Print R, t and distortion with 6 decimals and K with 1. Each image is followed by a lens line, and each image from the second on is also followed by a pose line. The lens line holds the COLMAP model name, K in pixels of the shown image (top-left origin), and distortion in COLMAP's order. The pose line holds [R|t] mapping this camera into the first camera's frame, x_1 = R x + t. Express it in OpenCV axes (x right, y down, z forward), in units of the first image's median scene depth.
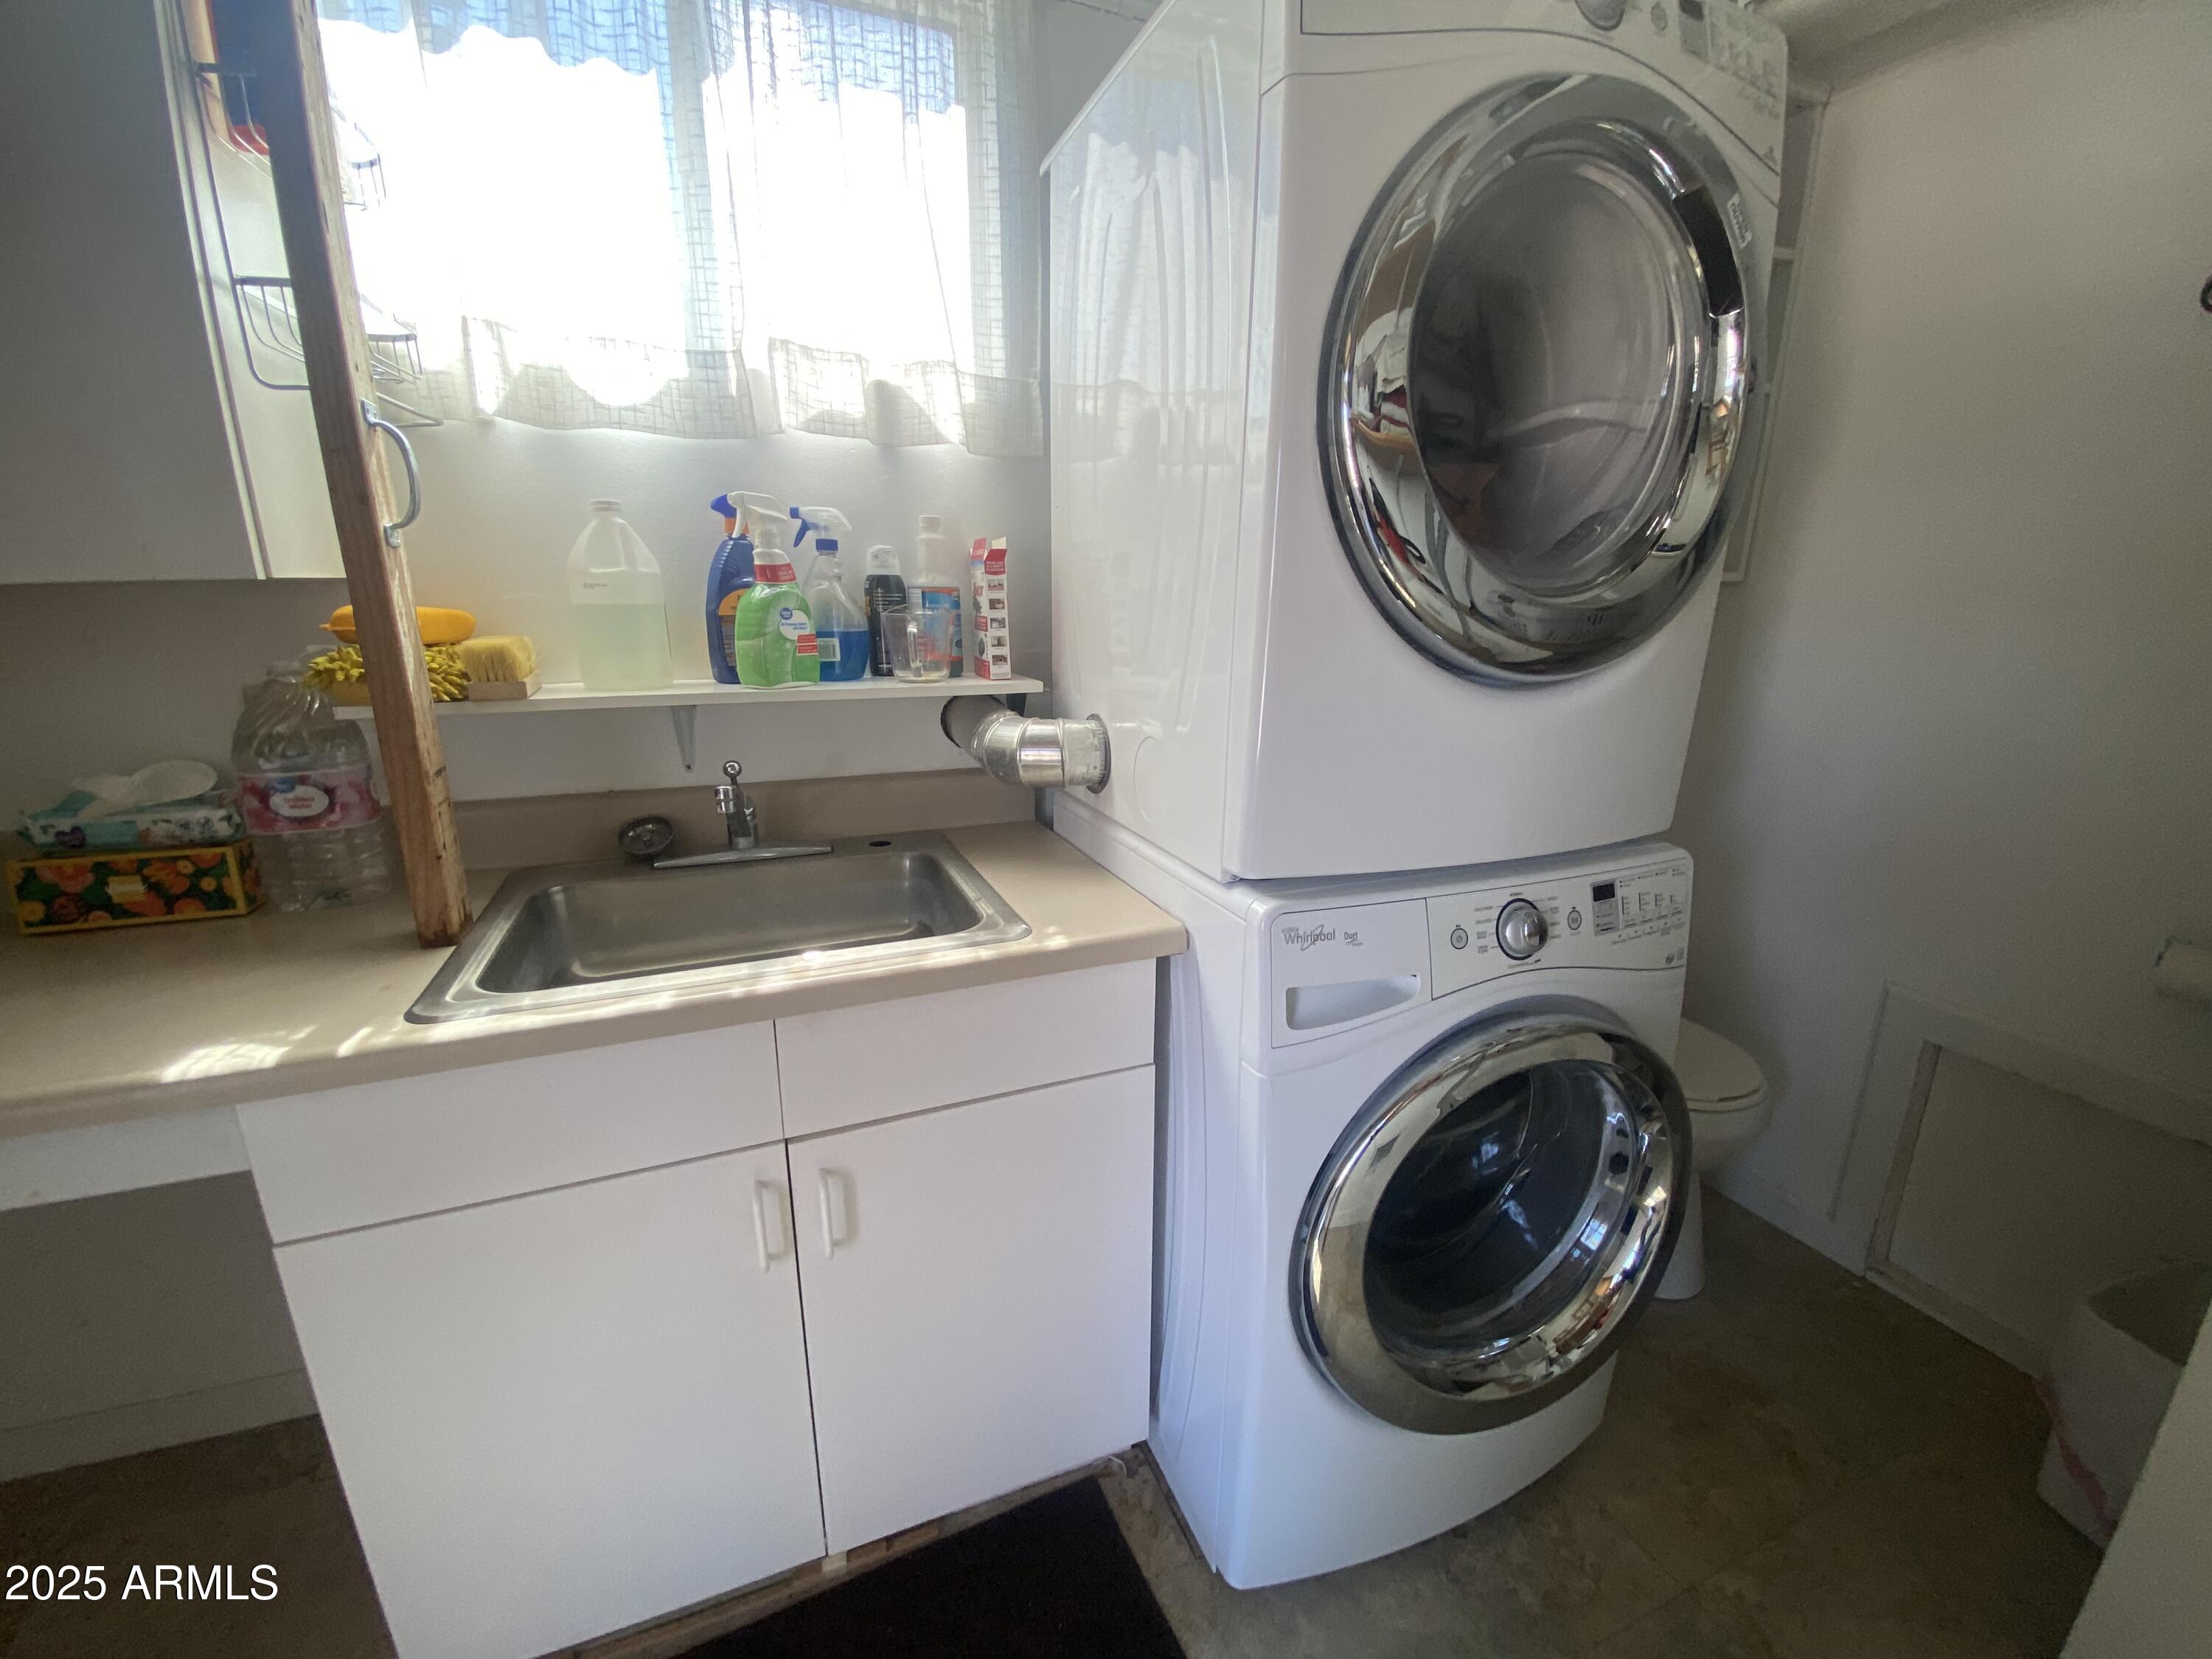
lens RADIAL K [[898.2, 0, 1124.4], [0, 898.2, 838.2], [0, 0, 1]] dist [0.018348, -0.016929]
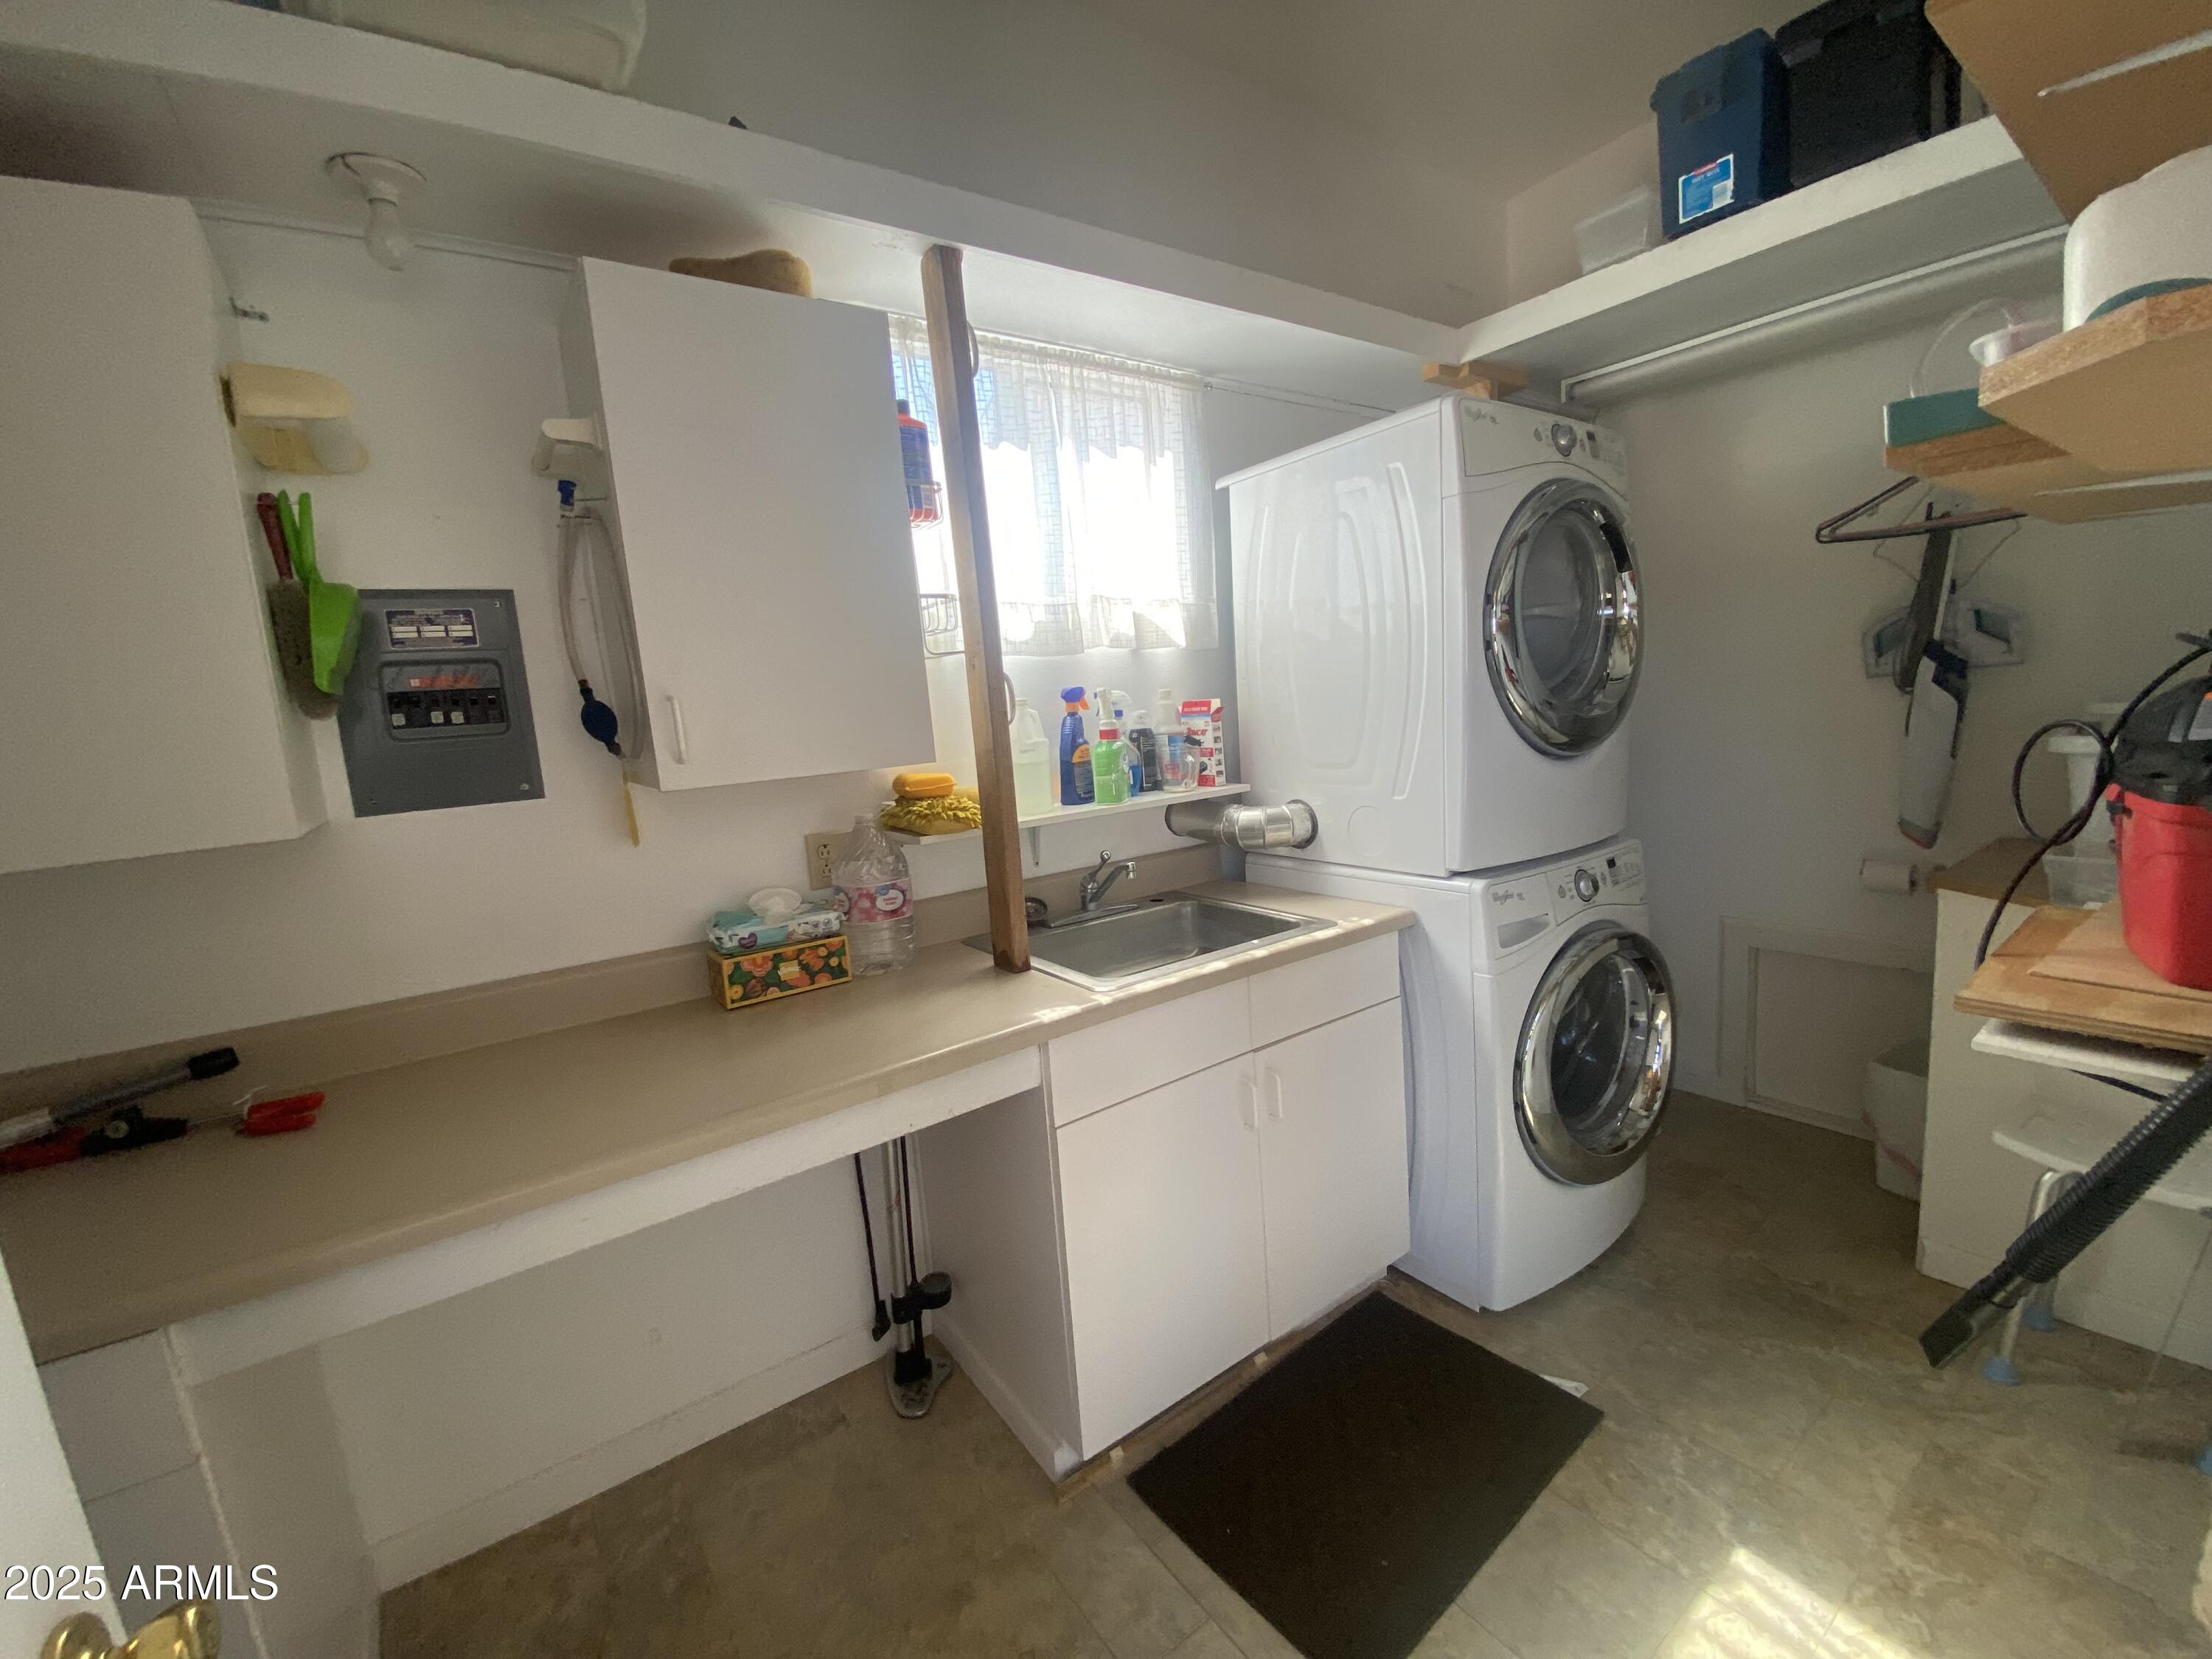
lens RADIAL K [[898.2, 0, 1097.7], [0, 898.2, 827.3], [0, 0, 1]] dist [0.018348, -0.016929]
pose [[0.972343, -0.106459, 0.207885, -0.877746], [0.133520, 0.983659, -0.120777, 0.070972], [-0.191630, 0.145193, 0.970668, -0.607741]]
